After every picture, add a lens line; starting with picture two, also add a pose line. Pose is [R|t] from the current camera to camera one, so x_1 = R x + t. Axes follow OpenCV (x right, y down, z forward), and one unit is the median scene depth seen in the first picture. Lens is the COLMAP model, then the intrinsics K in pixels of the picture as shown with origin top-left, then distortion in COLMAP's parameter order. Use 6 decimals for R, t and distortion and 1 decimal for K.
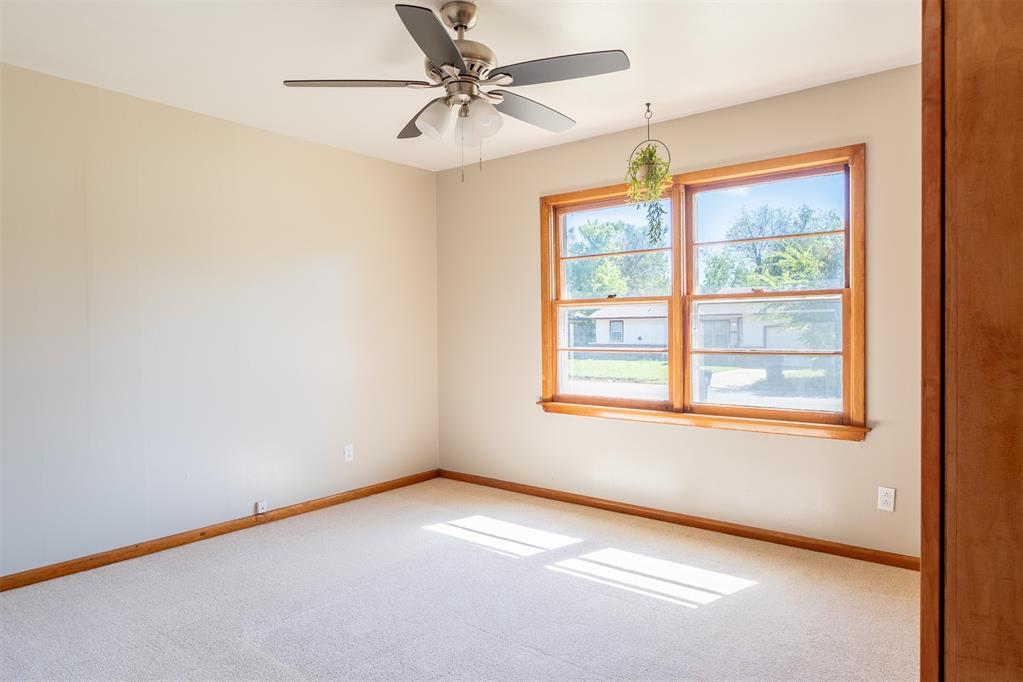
lens RADIAL K [[637.2, 0, 514.5], [0, 637.2, 339.8], [0, 0, 1]] dist [-0.008176, 0.000199]
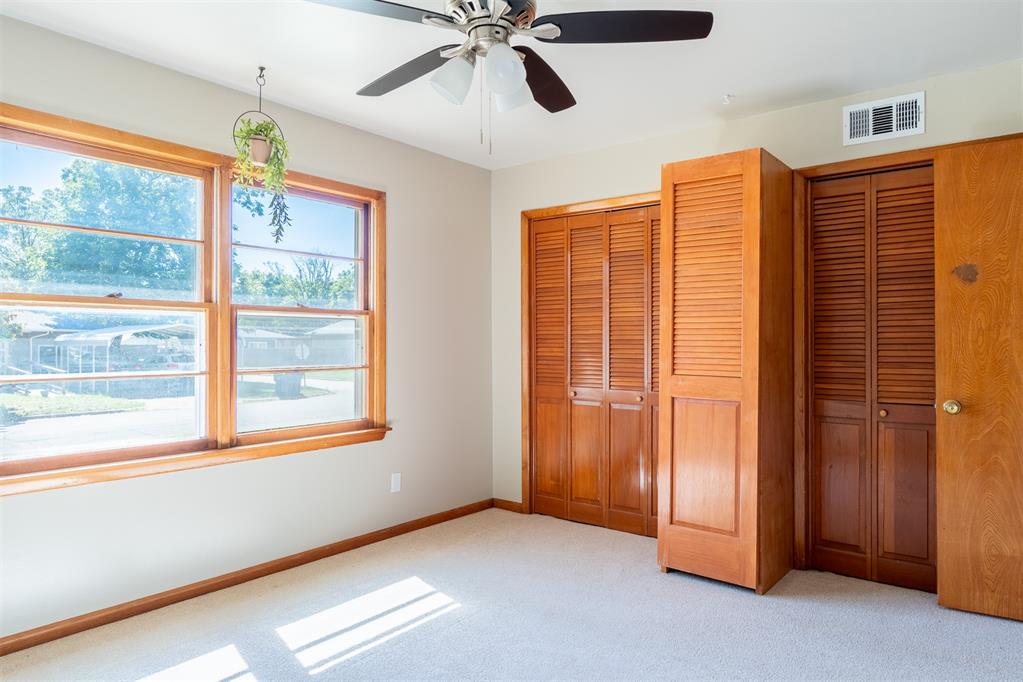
lens RADIAL K [[665.1, 0, 511.5], [0, 665.1, 341.0], [0, 0, 1]] dist [-0.001915, 0.000736]
pose [[-0.015317, 0.006605, 0.999861, -0.696245], [0.011556, 0.999913, -0.006429, -0.014708], [-0.999816, 0.011456, -0.015392, 0.761264]]
